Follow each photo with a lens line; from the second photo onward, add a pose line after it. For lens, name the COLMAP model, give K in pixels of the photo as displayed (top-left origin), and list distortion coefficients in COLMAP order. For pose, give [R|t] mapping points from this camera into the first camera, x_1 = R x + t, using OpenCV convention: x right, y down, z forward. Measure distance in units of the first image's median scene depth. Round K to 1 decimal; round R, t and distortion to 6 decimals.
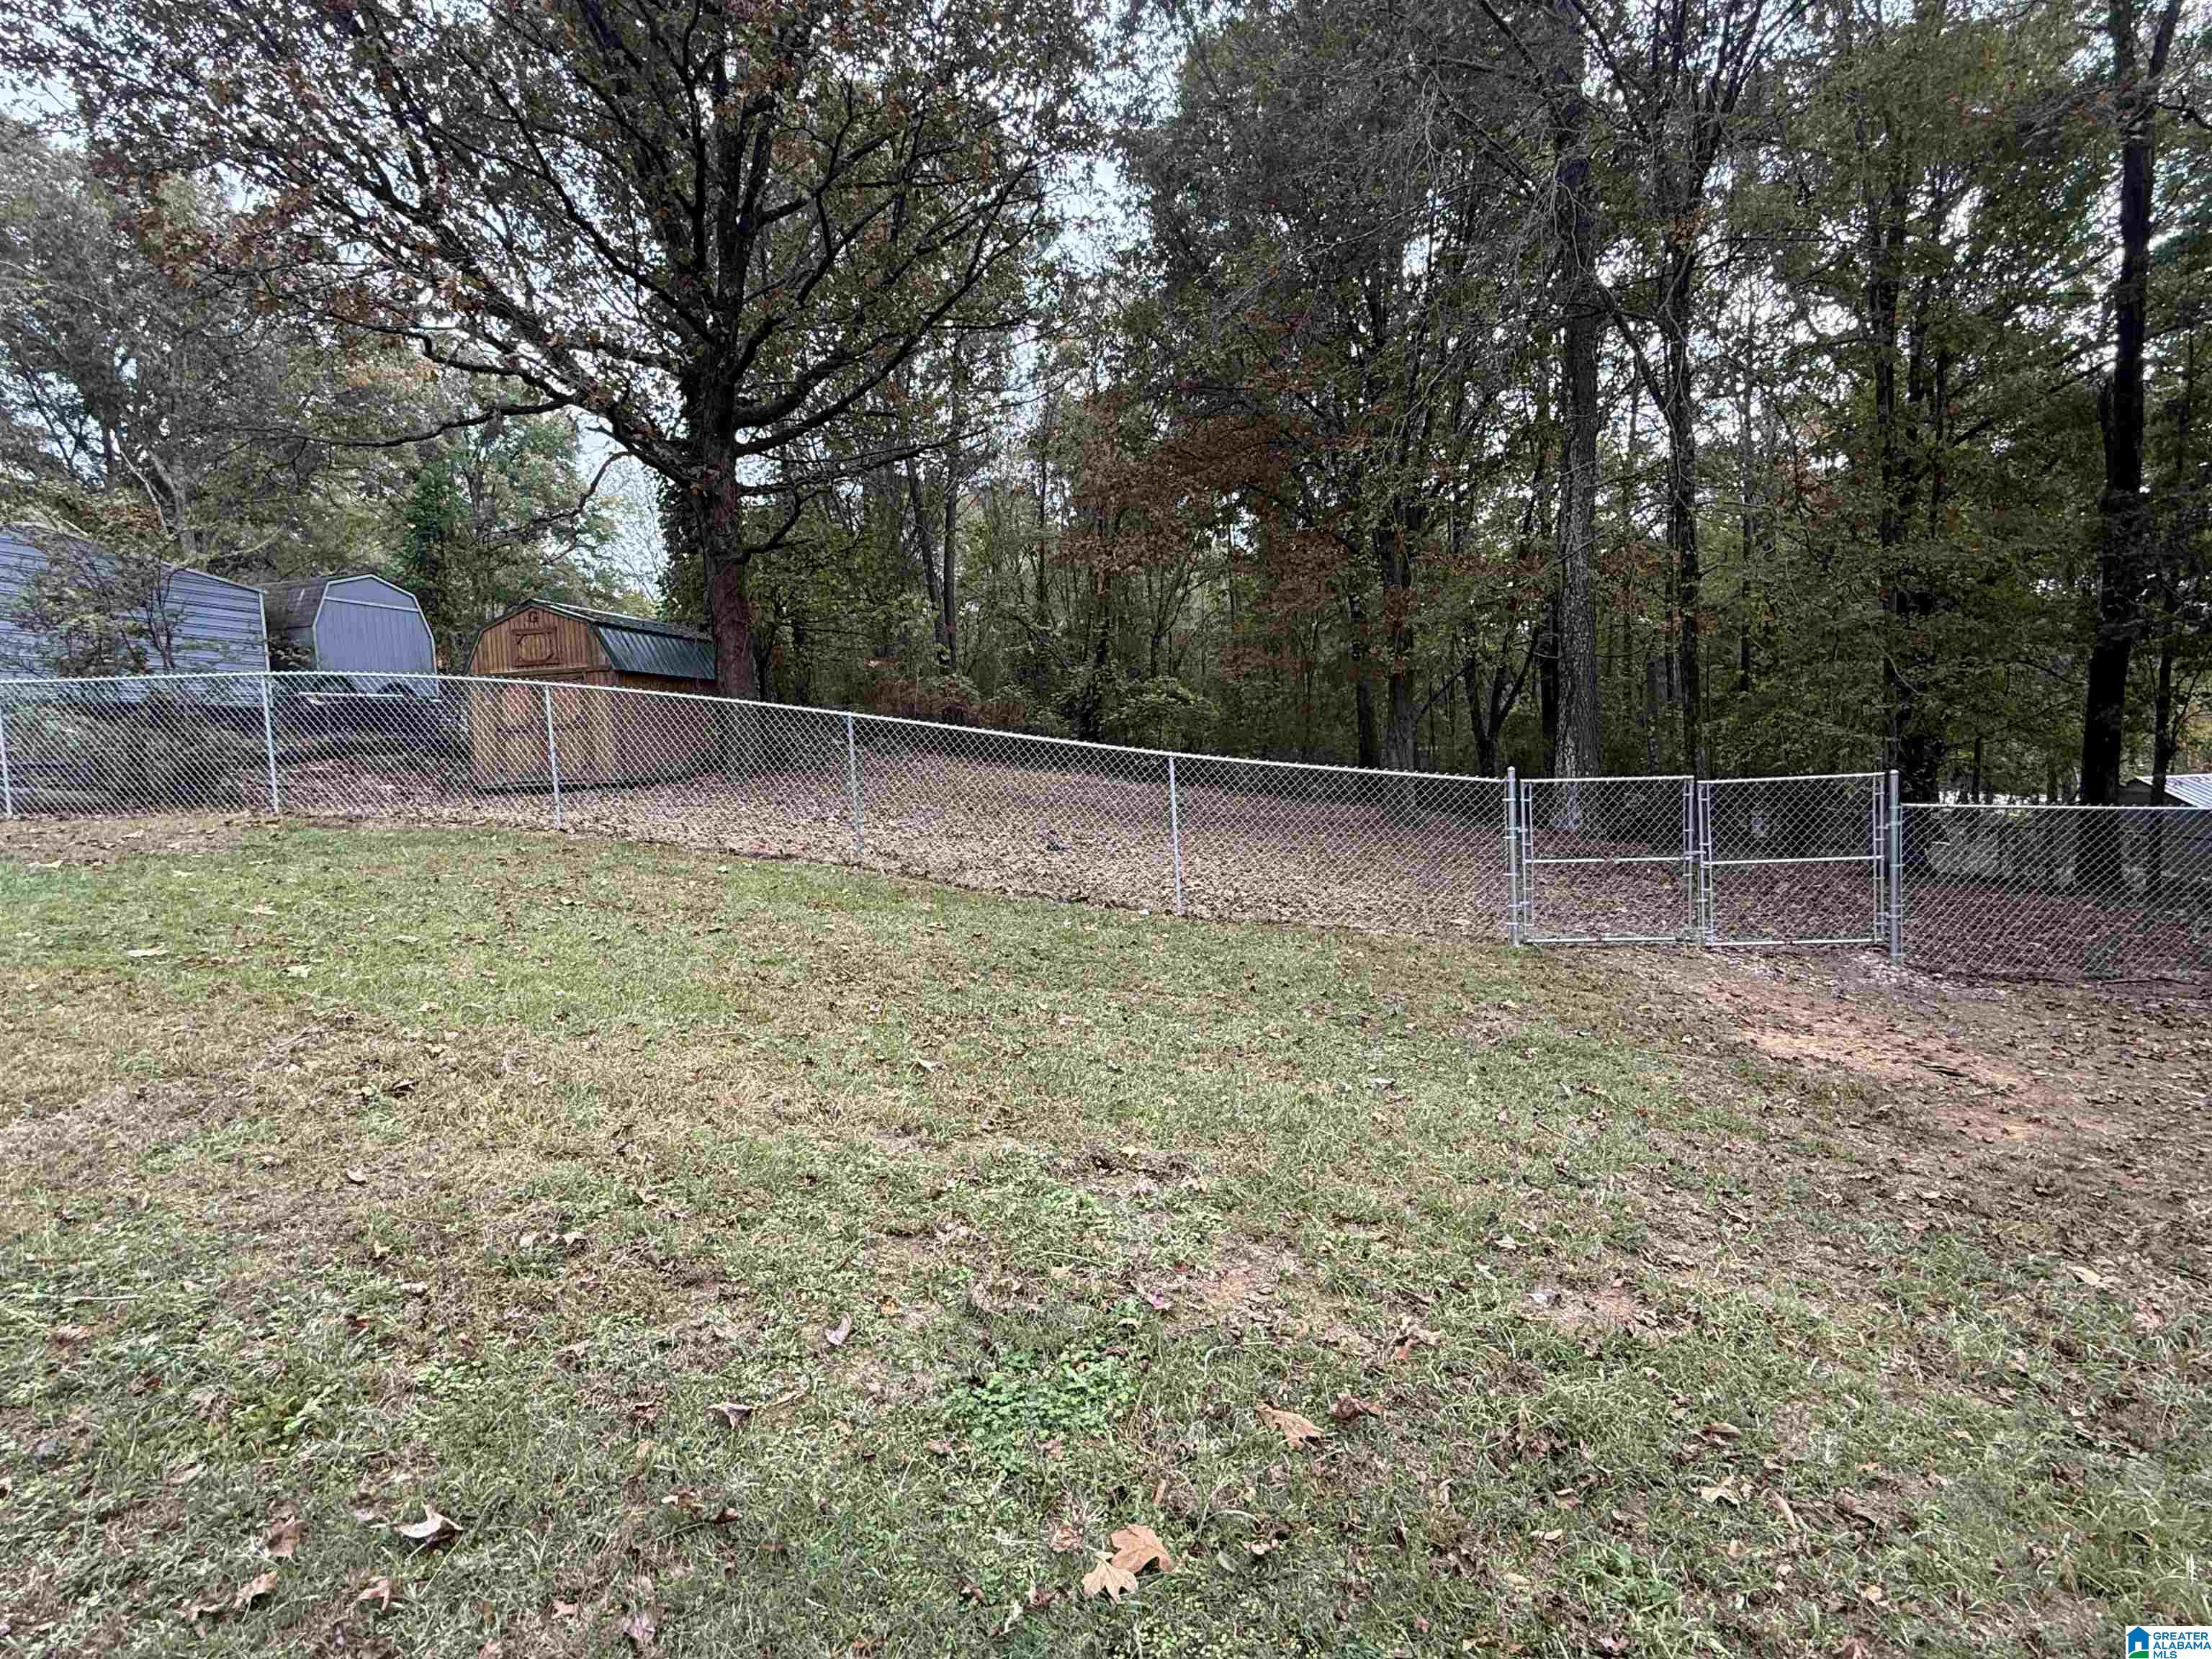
lens RADIAL K [[1069.0, 0, 1106.0], [0, 1069.0, 829.5], [0, 0, 1]] dist [0.001996, 0.000158]
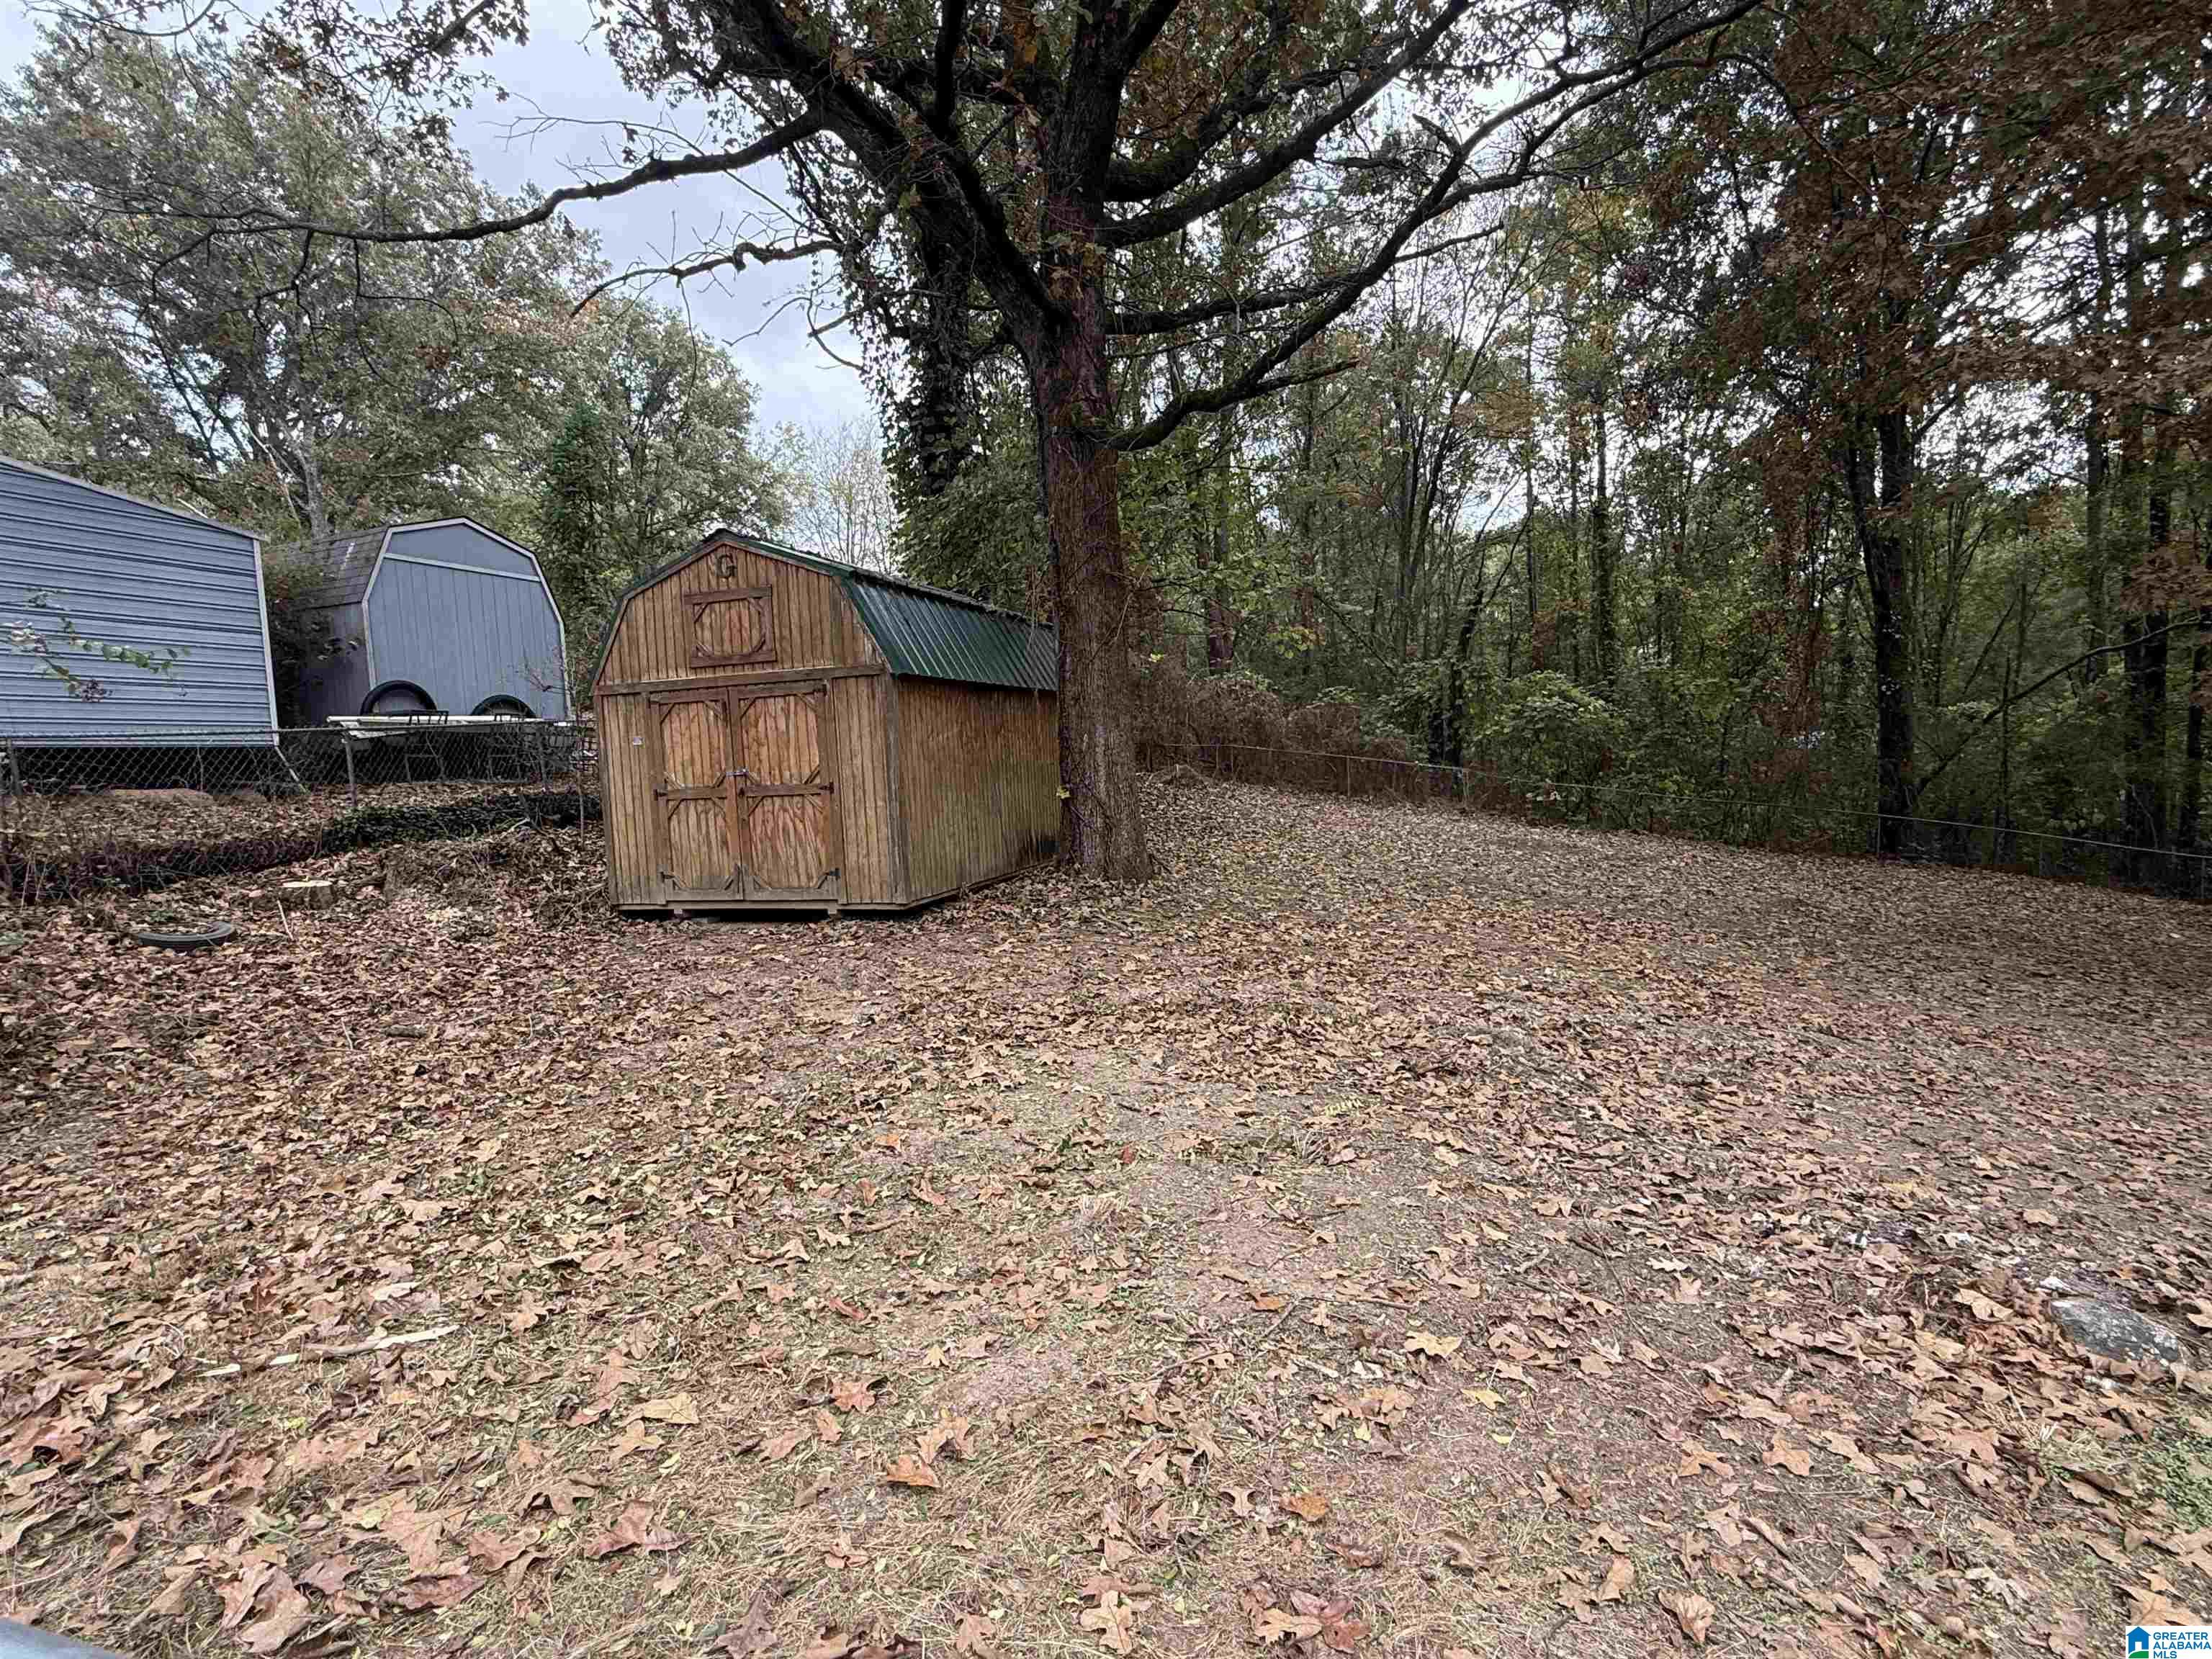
lens RADIAL K [[1069.0, 0, 1106.0], [0, 1069.0, 829.5], [0, 0, 1]] dist [0.001996, 0.000158]
pose [[0.992475, 0.008648, -0.122142, -0.252822], [-0.008005, 0.999951, 0.005748, -0.069646], [0.122186, -0.004727, 0.992496, 0.449057]]
